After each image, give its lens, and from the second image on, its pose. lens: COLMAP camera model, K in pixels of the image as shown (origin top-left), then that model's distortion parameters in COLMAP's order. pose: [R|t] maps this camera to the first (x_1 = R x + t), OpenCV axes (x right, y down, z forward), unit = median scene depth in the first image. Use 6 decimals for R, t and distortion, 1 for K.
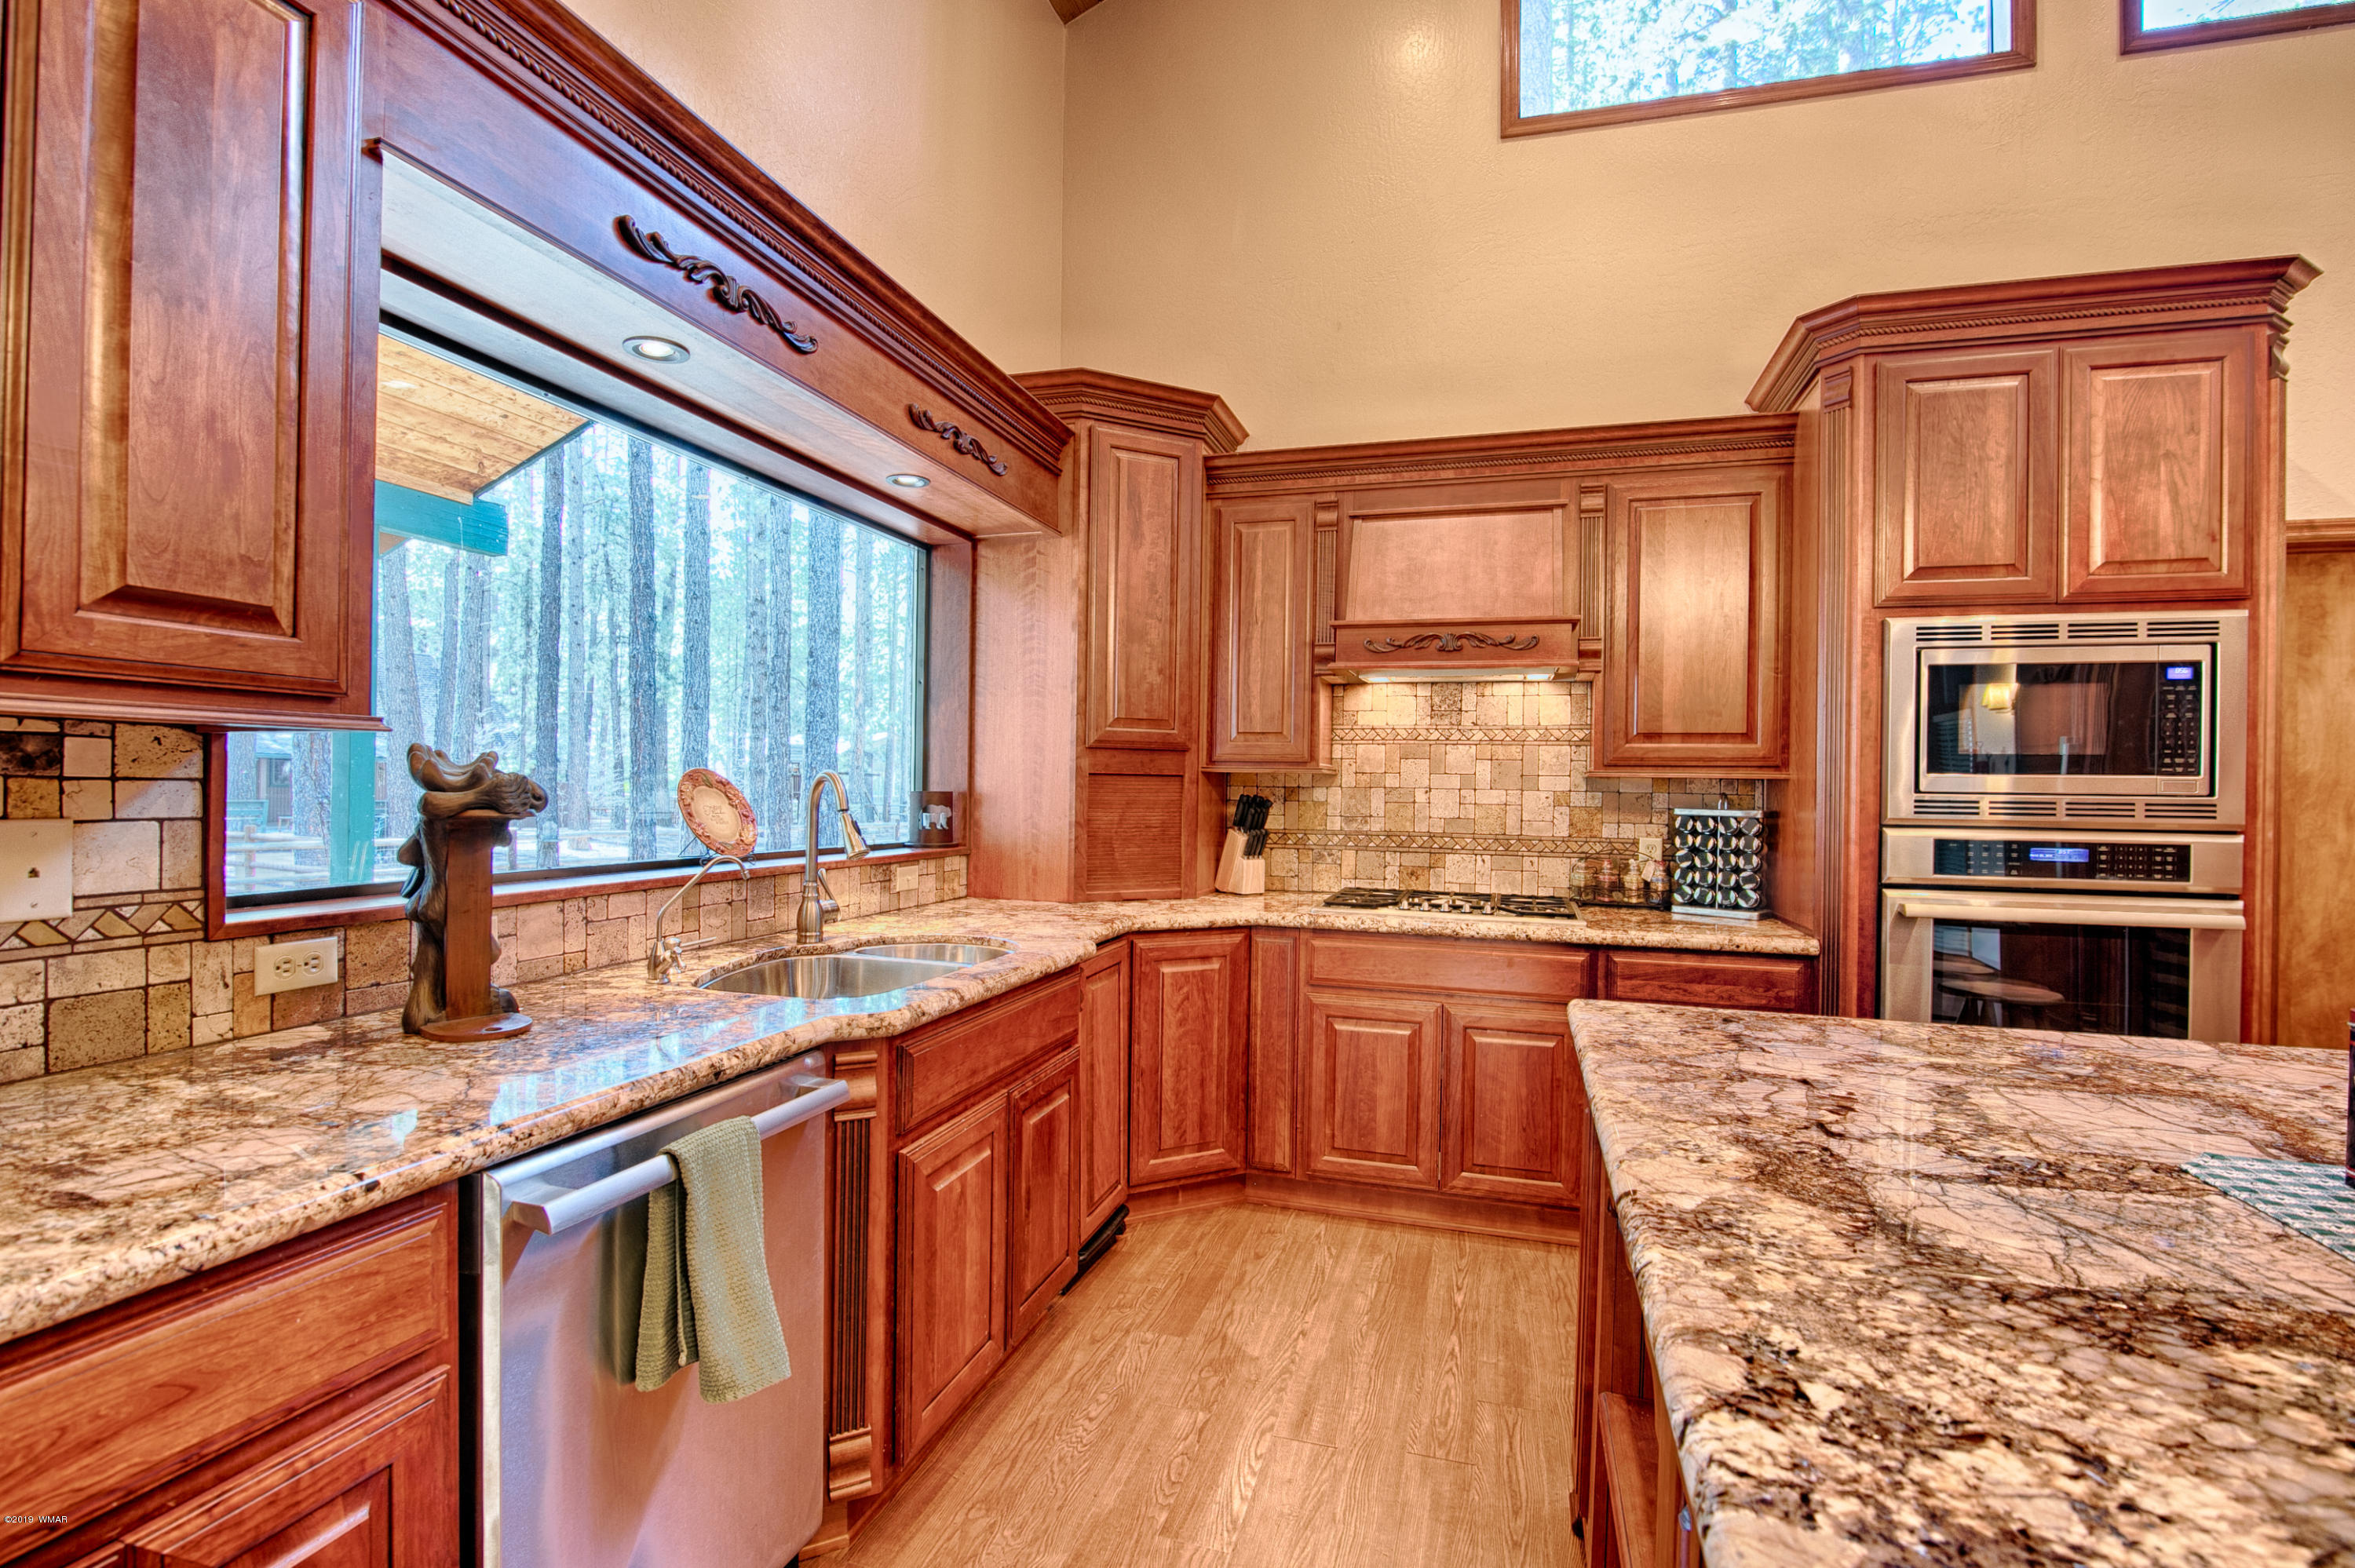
lens RADIAL K [[1083.3, 0, 1174.3], [0, 1083.3, 791.6], [0, 0, 1]] dist [-0.021103, 0.000949]
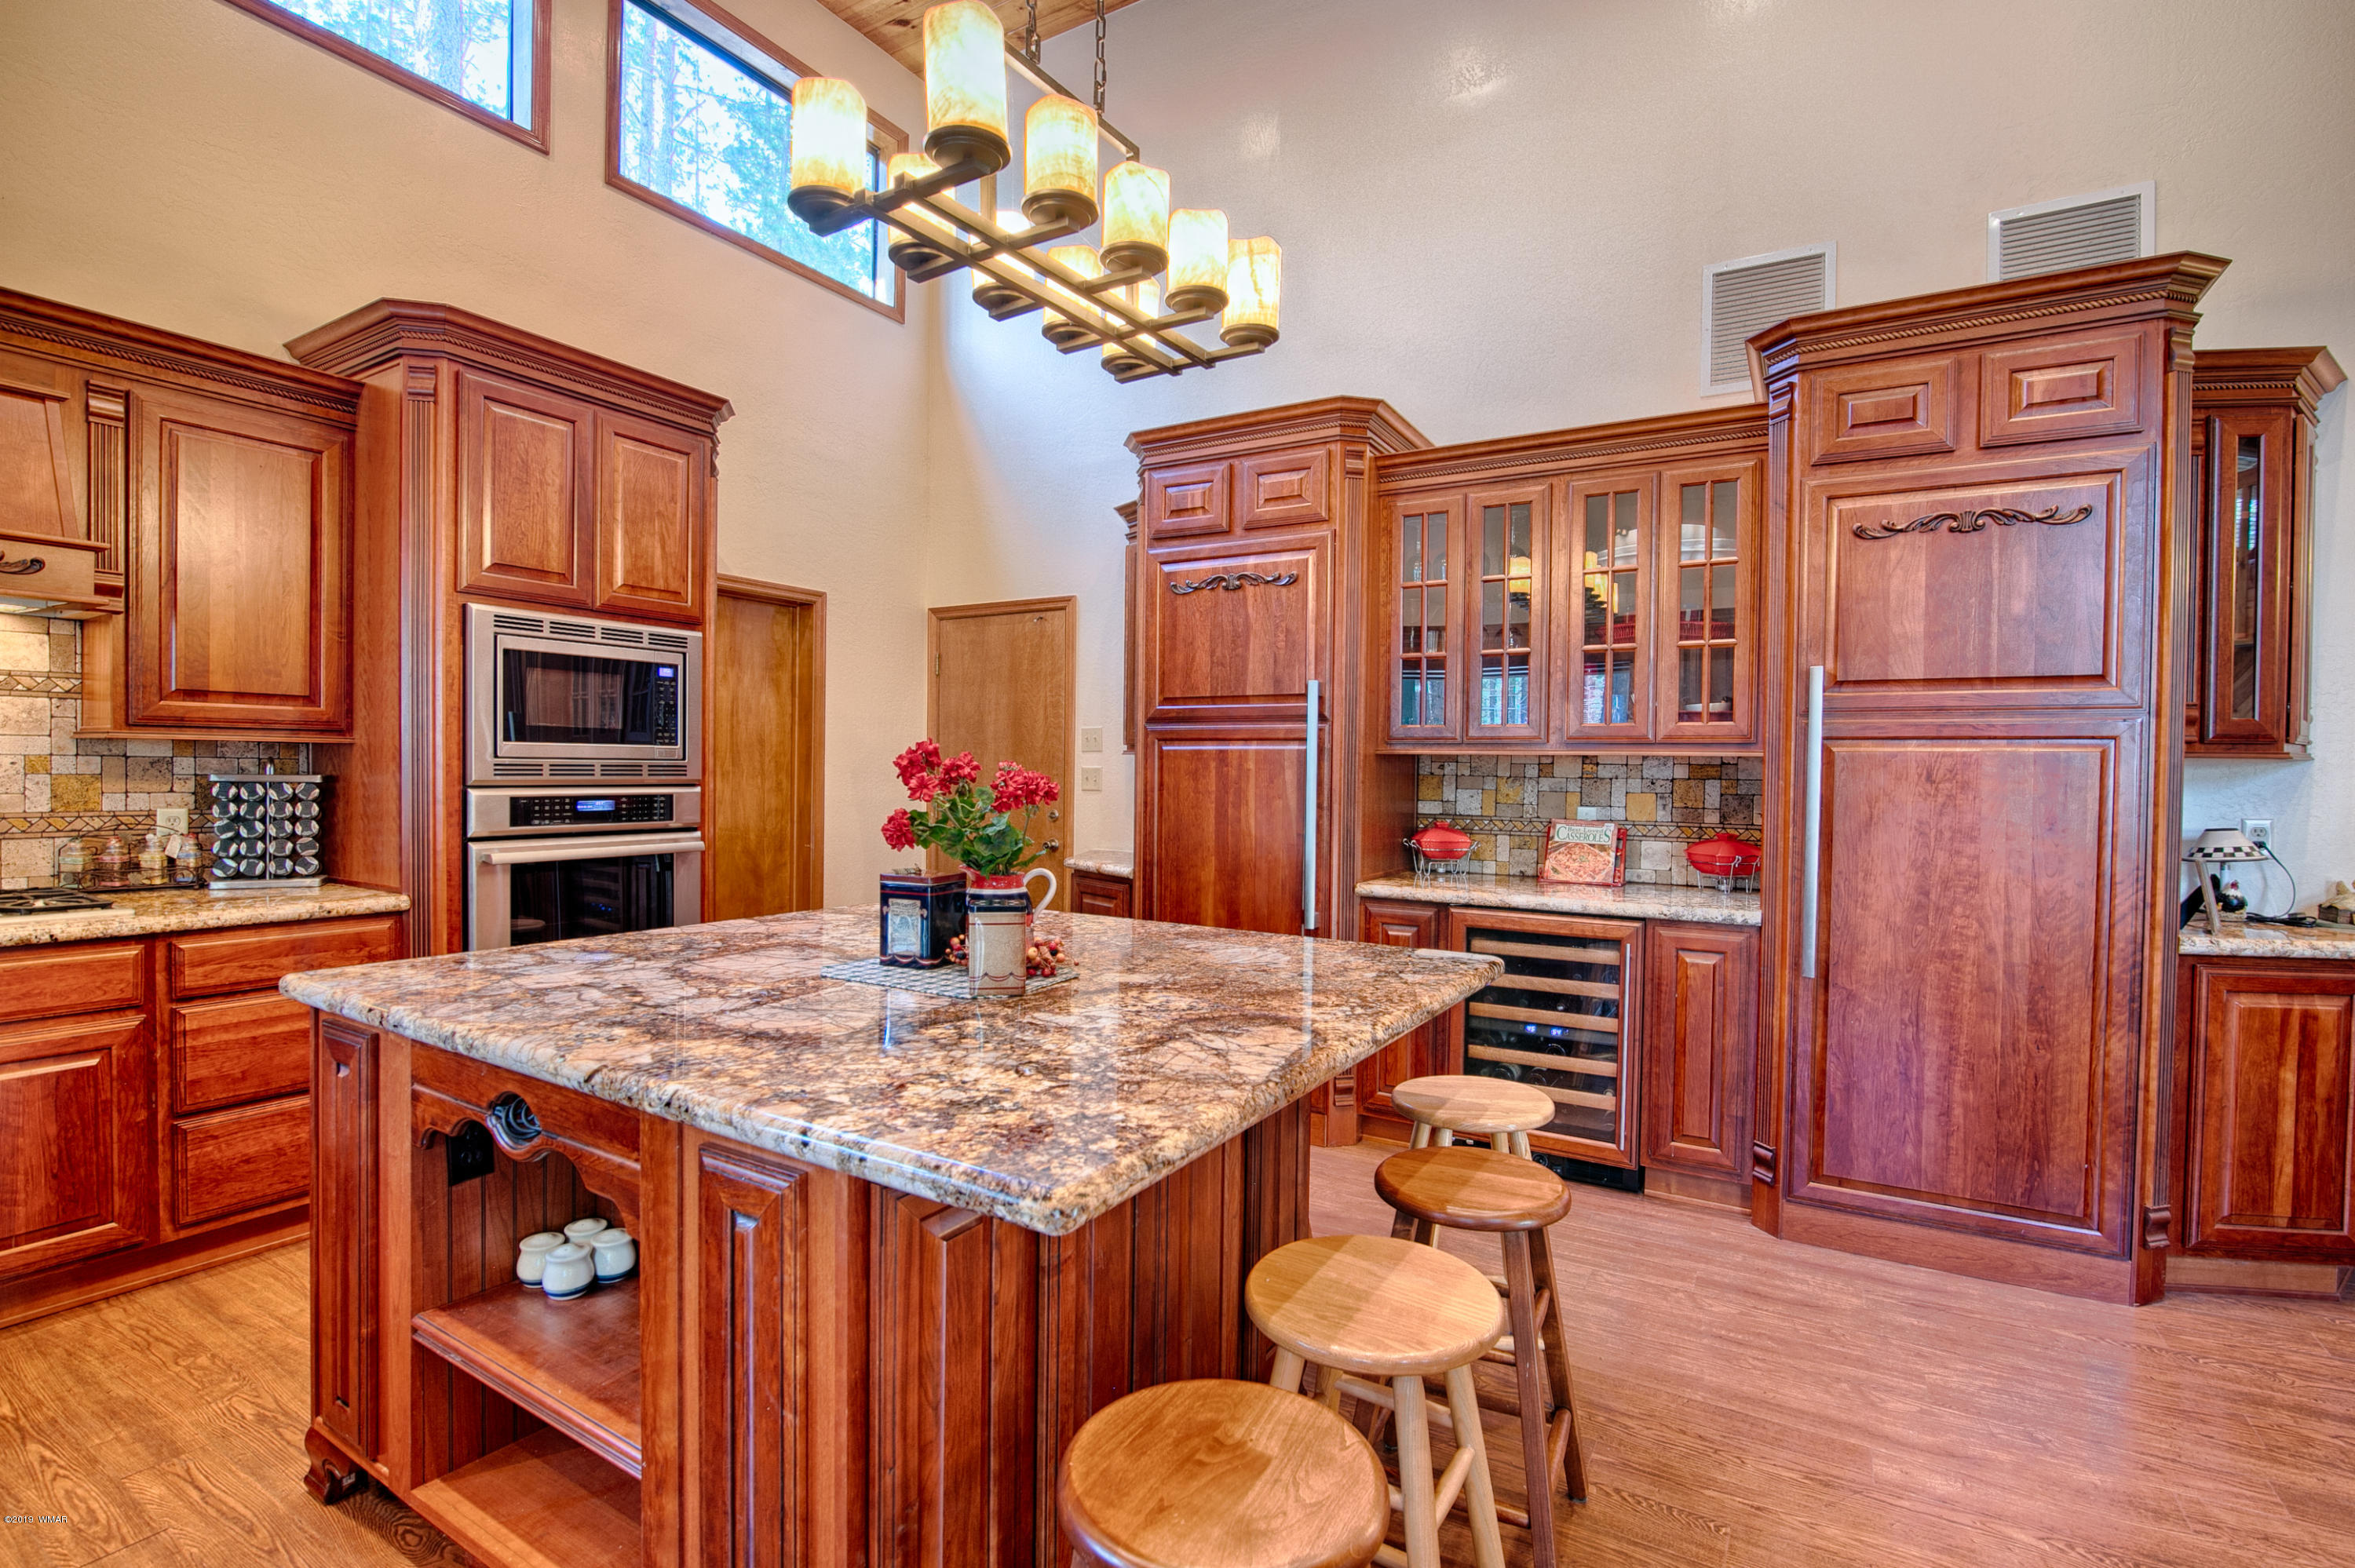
lens RADIAL K [[1083.3, 0, 1172.0], [0, 1083.3, 791.2], [0, 0, 1]] dist [-0.021103, 0.000949]
pose [[0.245356, -0.030682, 0.968947, -0.241158], [-0.004366, 0.999454, 0.032753, -0.003560], [-0.969423, -0.012266, 0.245088, 0.003339]]
